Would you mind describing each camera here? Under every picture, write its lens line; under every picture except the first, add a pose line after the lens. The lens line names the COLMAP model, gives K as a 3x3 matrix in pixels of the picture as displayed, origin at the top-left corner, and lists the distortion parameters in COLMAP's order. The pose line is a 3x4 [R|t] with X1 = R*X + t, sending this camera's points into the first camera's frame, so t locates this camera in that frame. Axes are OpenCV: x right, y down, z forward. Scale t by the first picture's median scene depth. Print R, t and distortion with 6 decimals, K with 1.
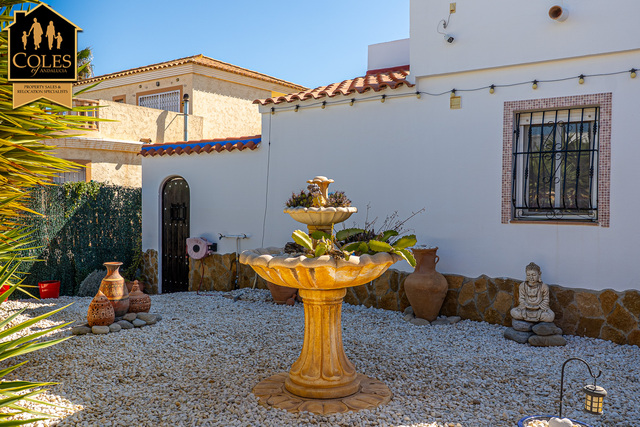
lens RADIAL K [[549.1, 0, 320.7], [0, 549.1, 218.6], [0, 0, 1]] dist [-0.007191, 0.010829]
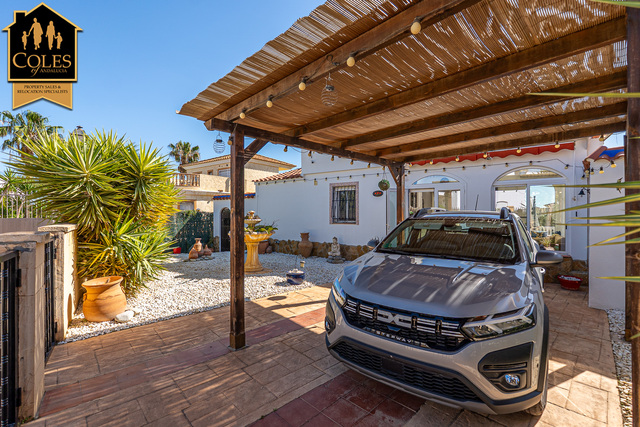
lens RADIAL K [[282.7, 0, 324.2], [0, 282.7, 214.3], [0, 0, 1]] dist [-0.001947, -0.000037]
pose [[0.999890, -0.009006, 0.011753, 0.284349], [0.009415, 0.999337, -0.035170, 0.009226], [-0.011429, 0.035276, 0.999312, -0.532556]]
